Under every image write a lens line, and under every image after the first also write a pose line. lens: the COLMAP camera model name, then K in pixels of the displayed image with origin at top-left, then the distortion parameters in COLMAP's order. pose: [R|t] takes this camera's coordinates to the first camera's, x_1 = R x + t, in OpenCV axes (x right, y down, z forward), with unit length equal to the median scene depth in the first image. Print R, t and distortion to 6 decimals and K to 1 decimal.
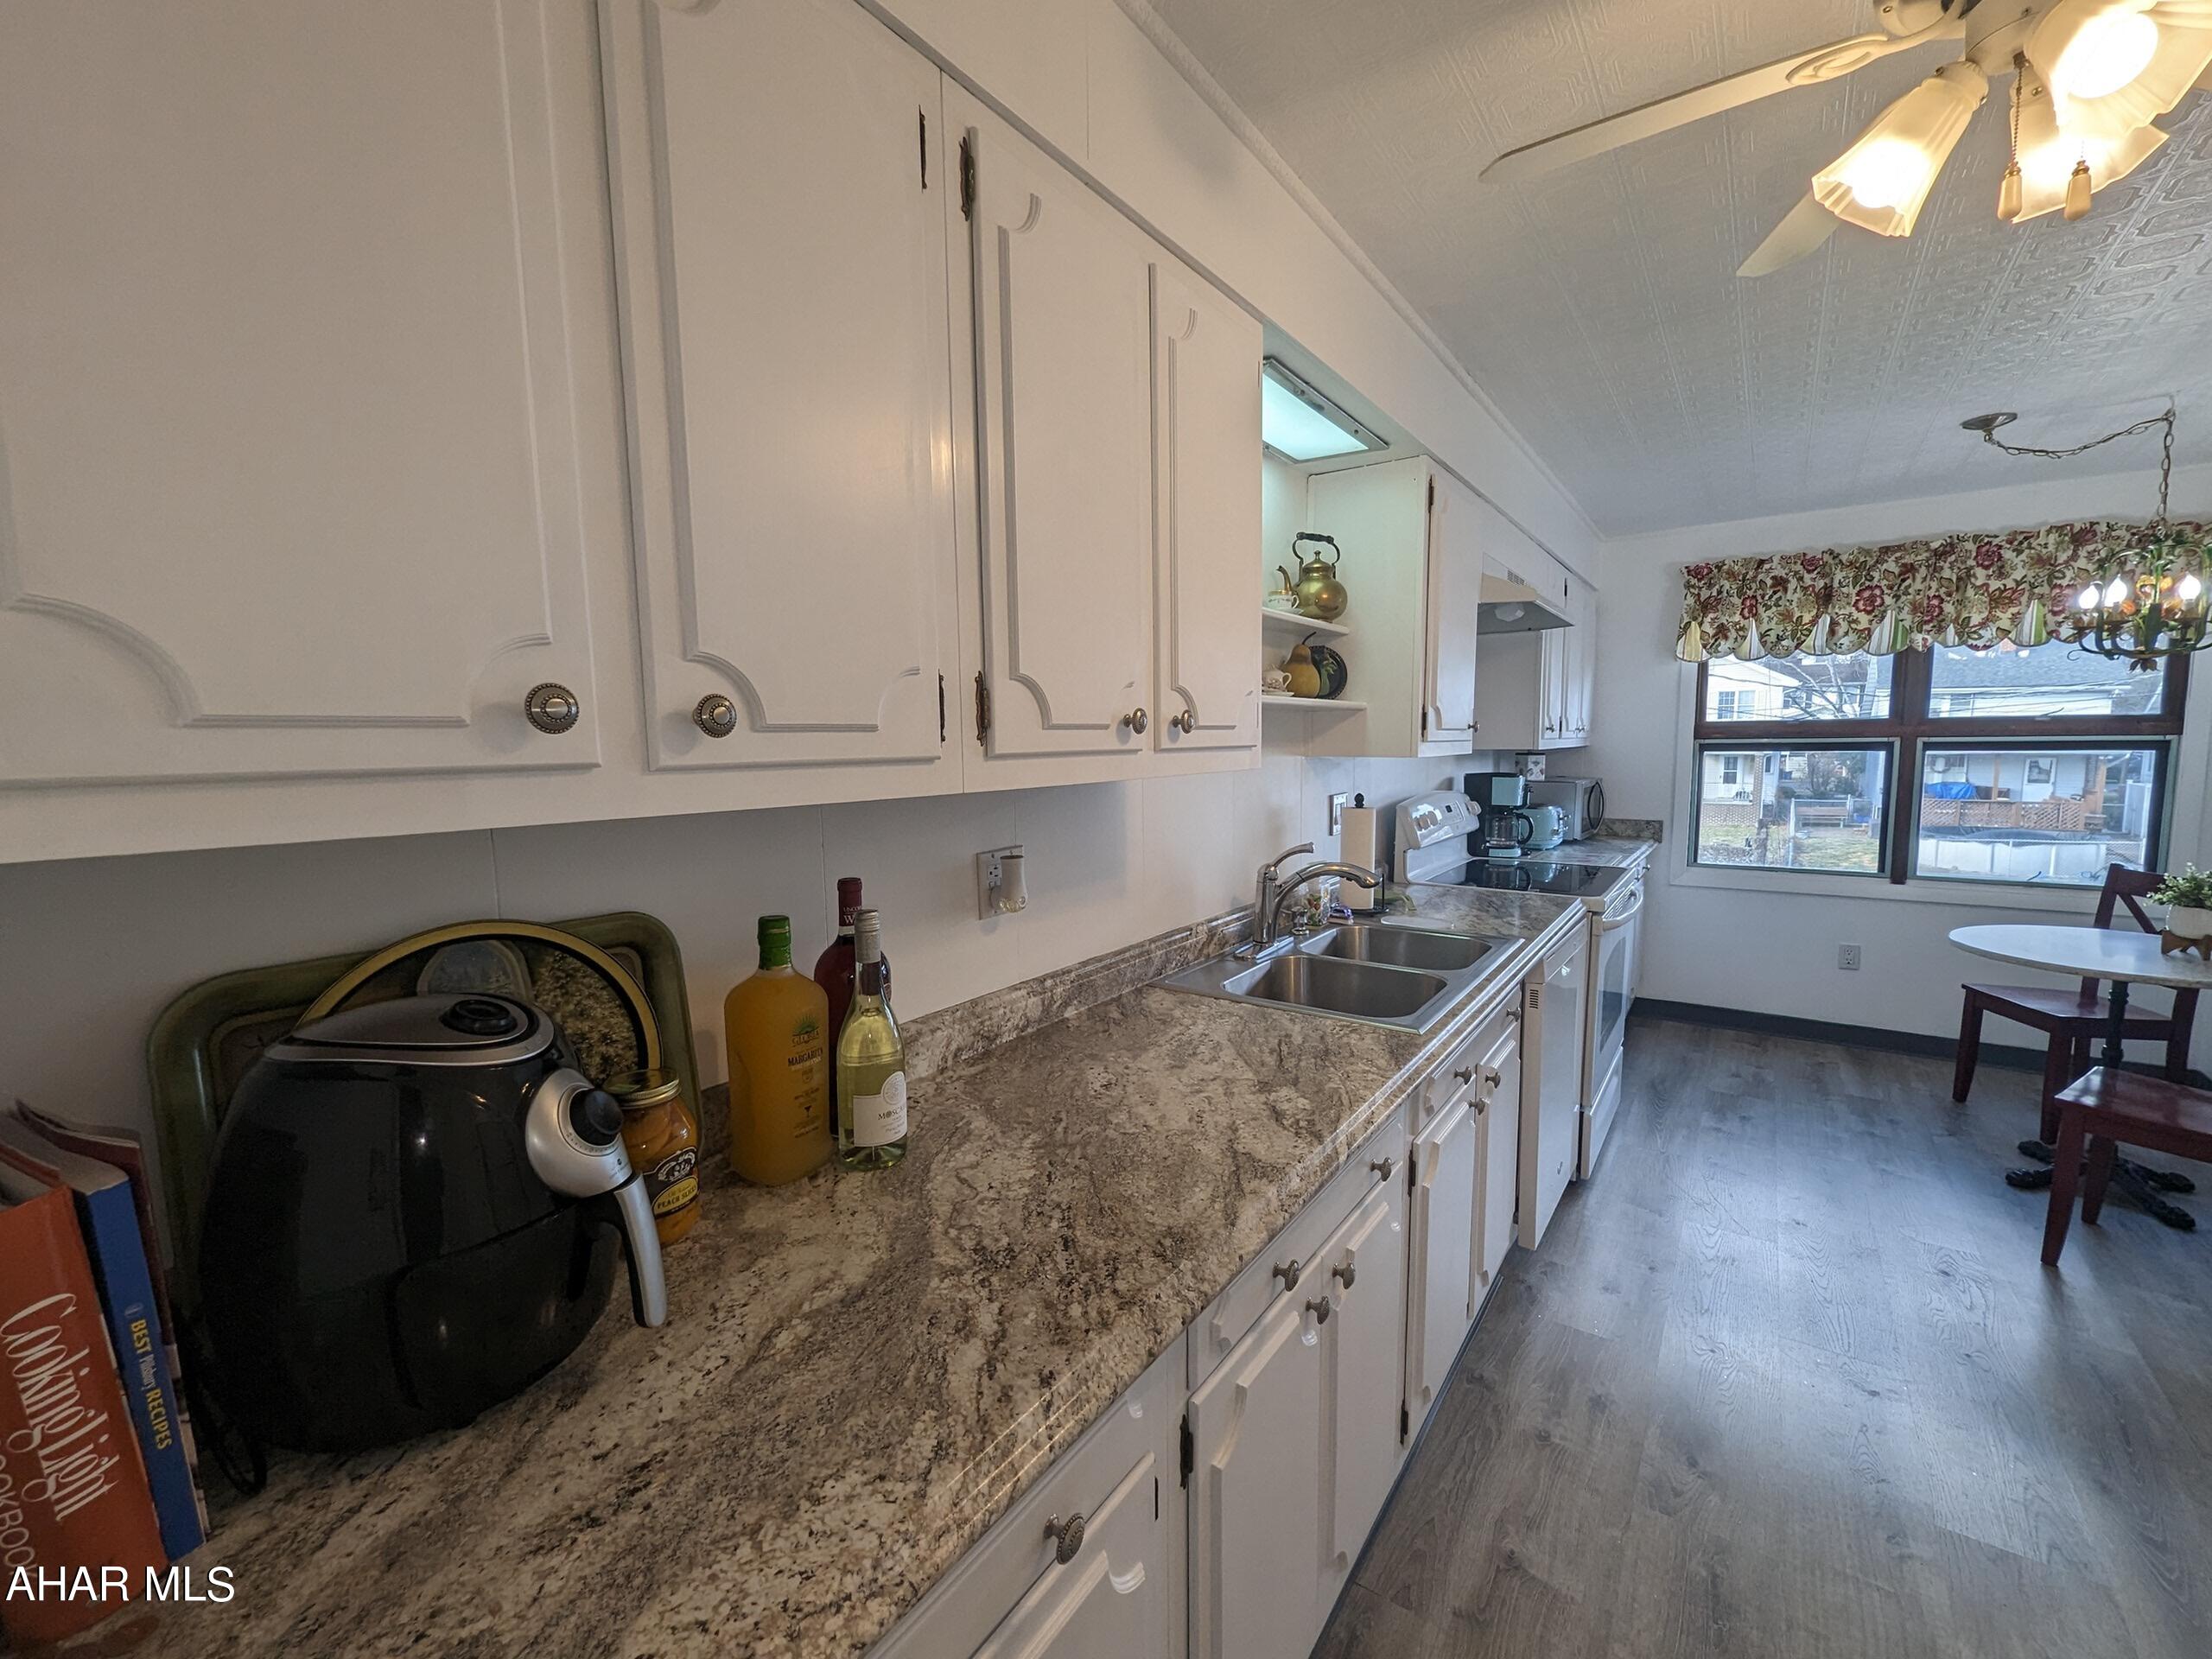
lens RADIAL K [[917.1, 0, 1103.9], [0, 917.1, 835.1], [0, 0, 1]] dist [-0.001158, 0.000753]
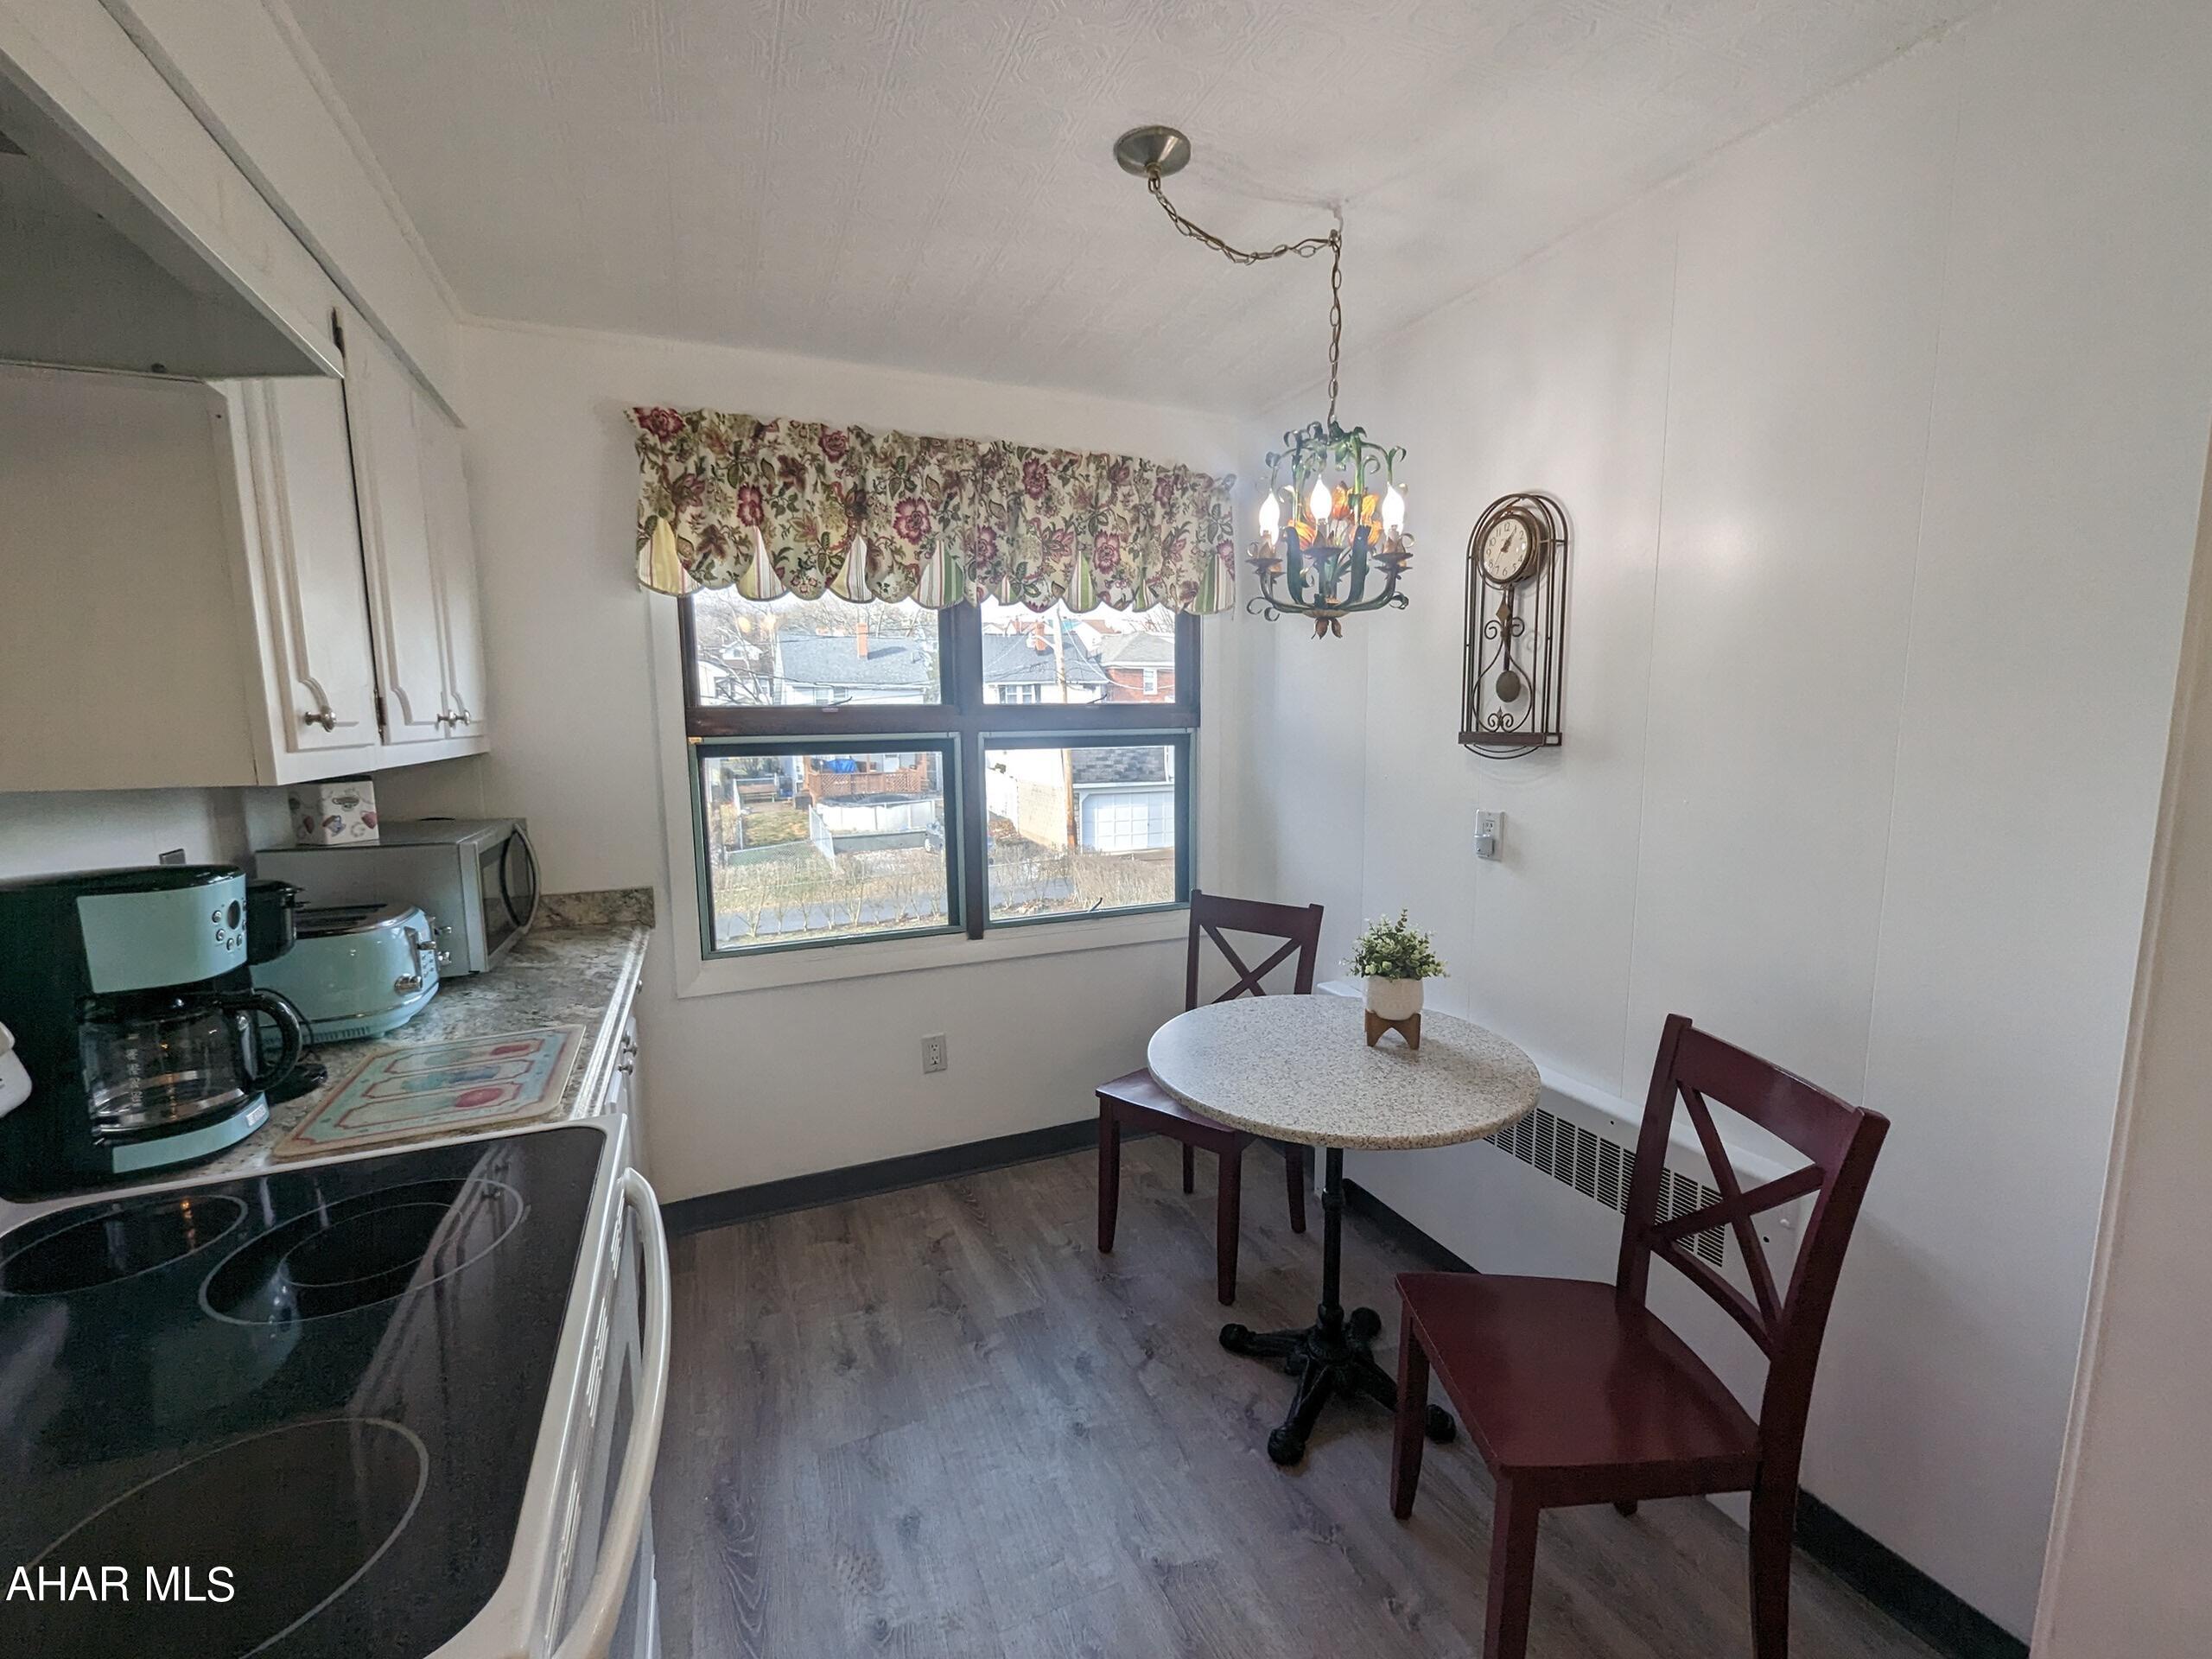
lens RADIAL K [[917.1, 0, 1100.9], [0, 917.1, 832.8], [0, 0, 1]] dist [-0.001158, 0.000753]
pose [[0.513025, -0.104051, 0.852044, 0.395896], [0.093263, 0.993506, 0.065172, -0.080823], [-0.853292, 0.046029, 0.519398, 0.675866]]
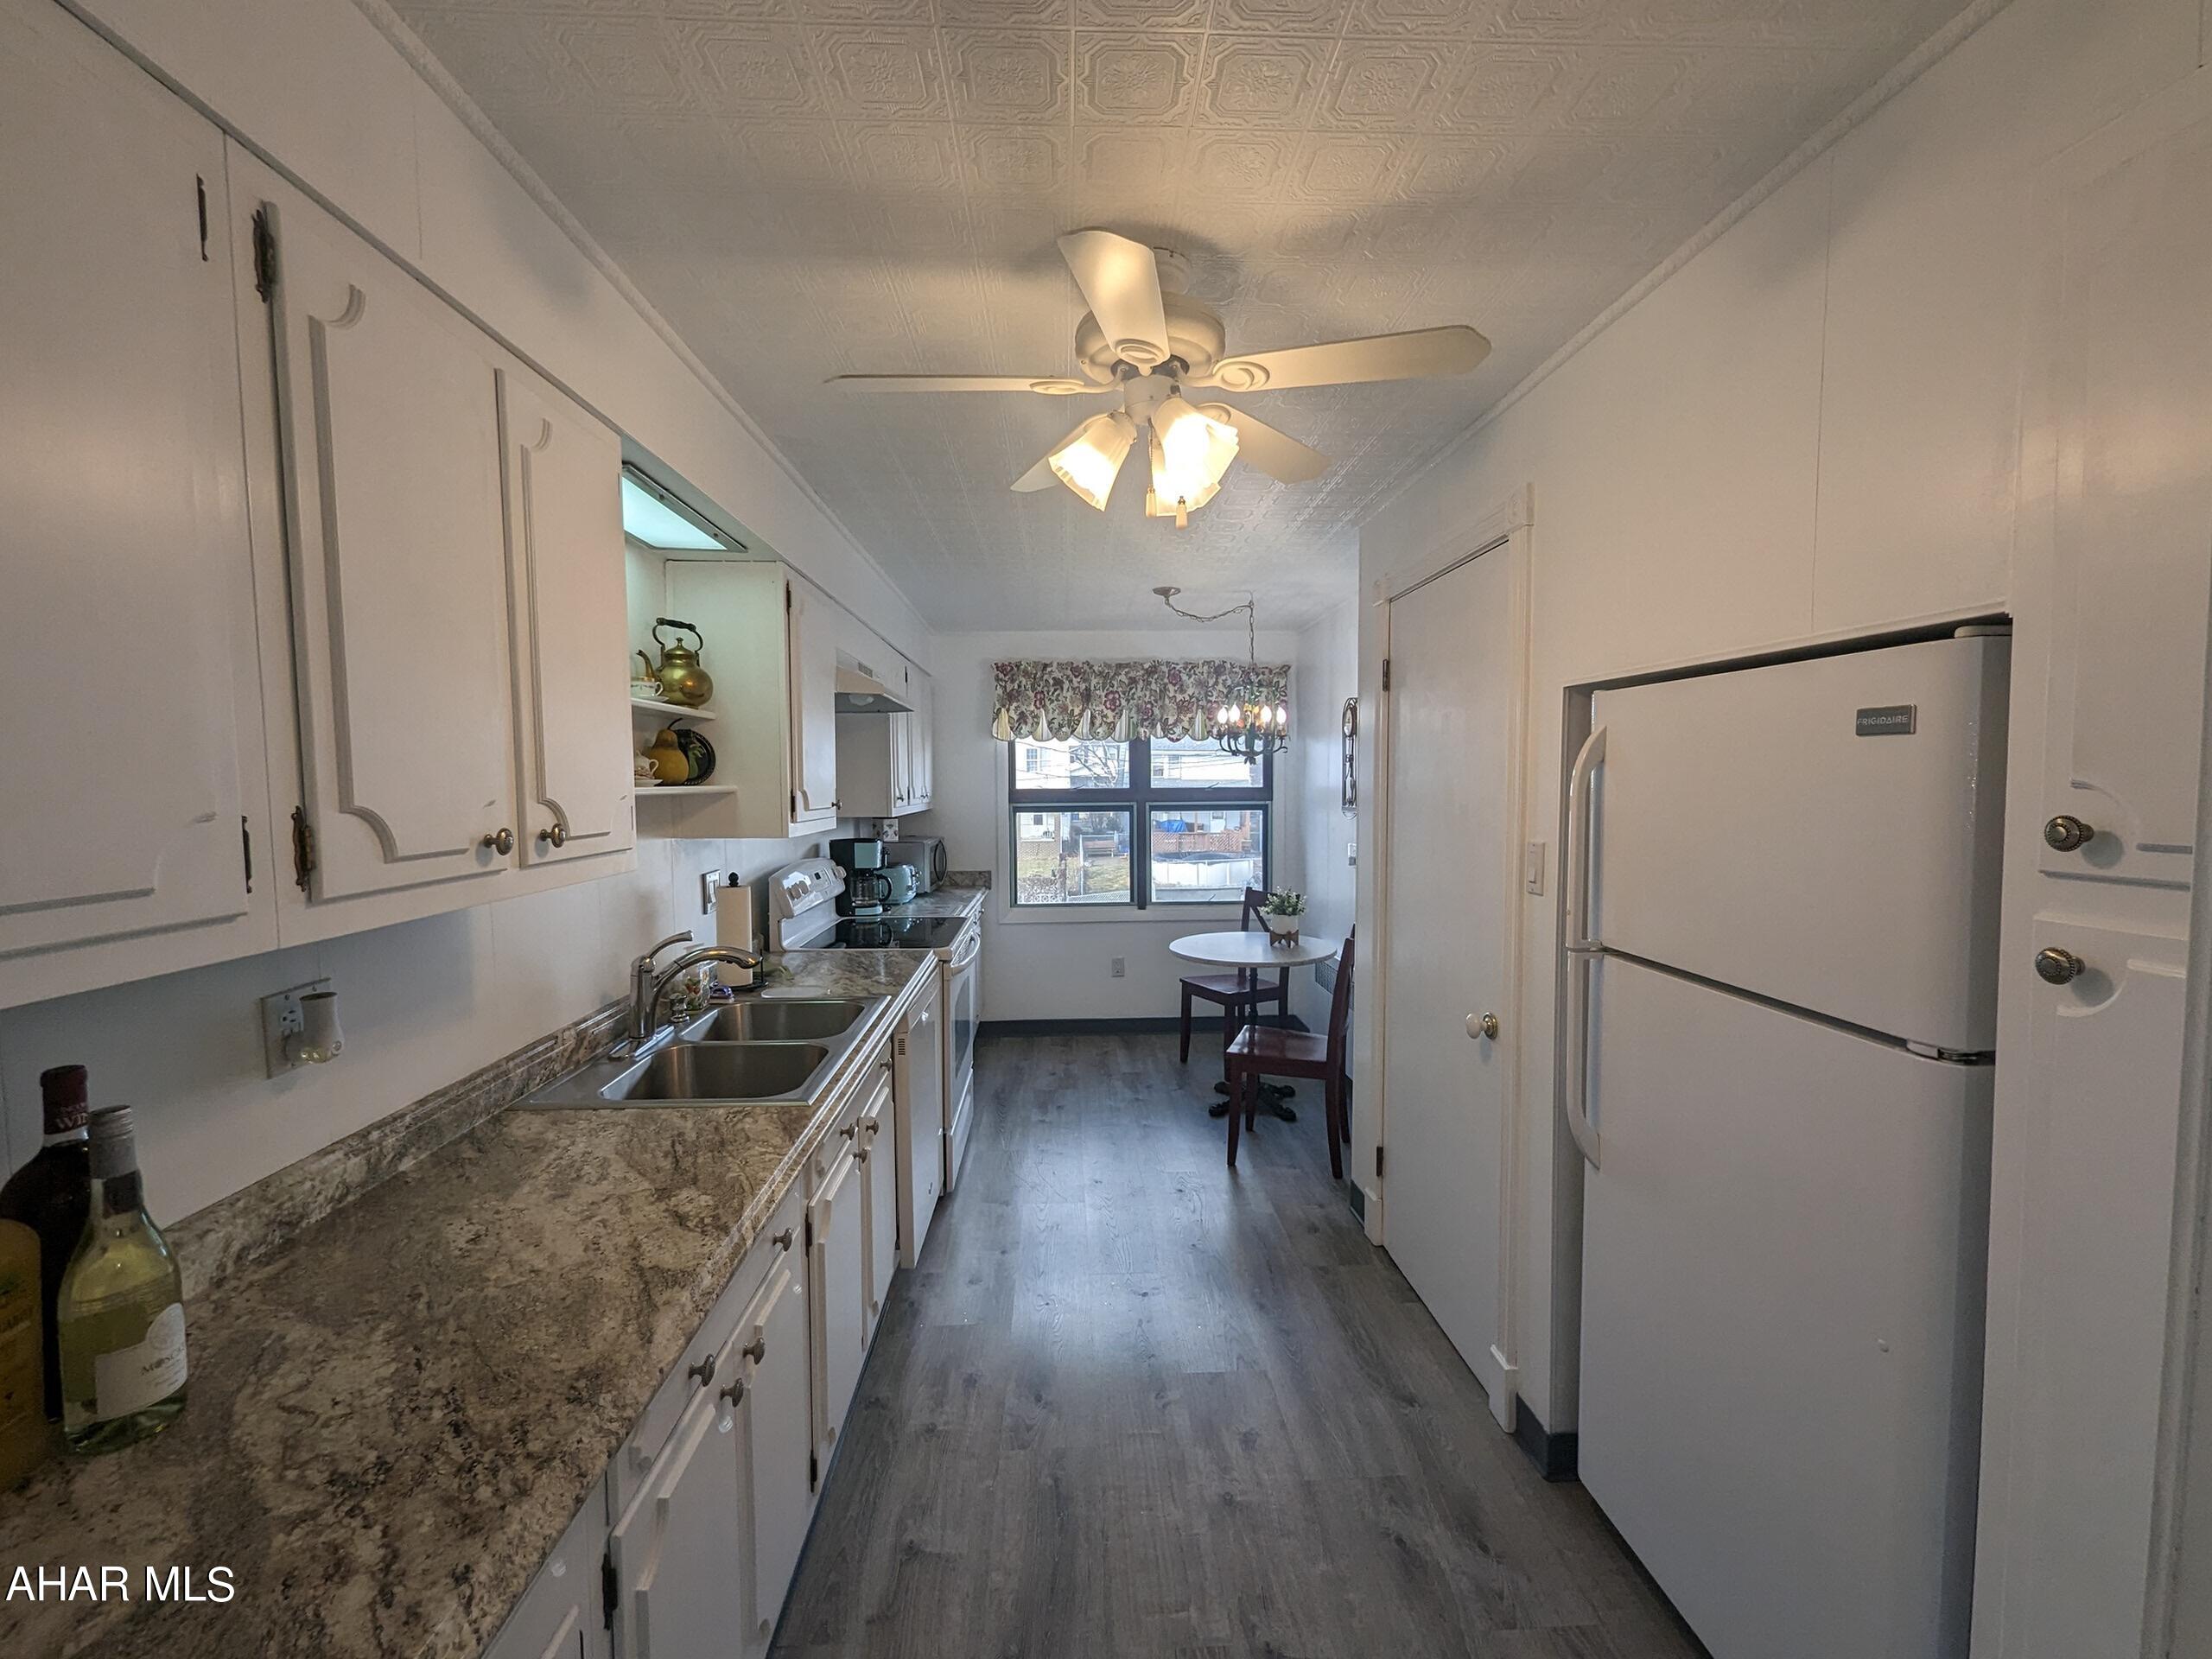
lens RADIAL K [[917.1, 0, 1100.0], [0, 917.1, 835.4], [0, 0, 1]] dist [-0.001158, 0.000753]
pose [[0.786494, -0.031174, 0.616810, -0.024270], [0.061921, 0.997673, -0.028532, -0.025990], [-0.614486, 0.060634, 0.786595, -0.049676]]
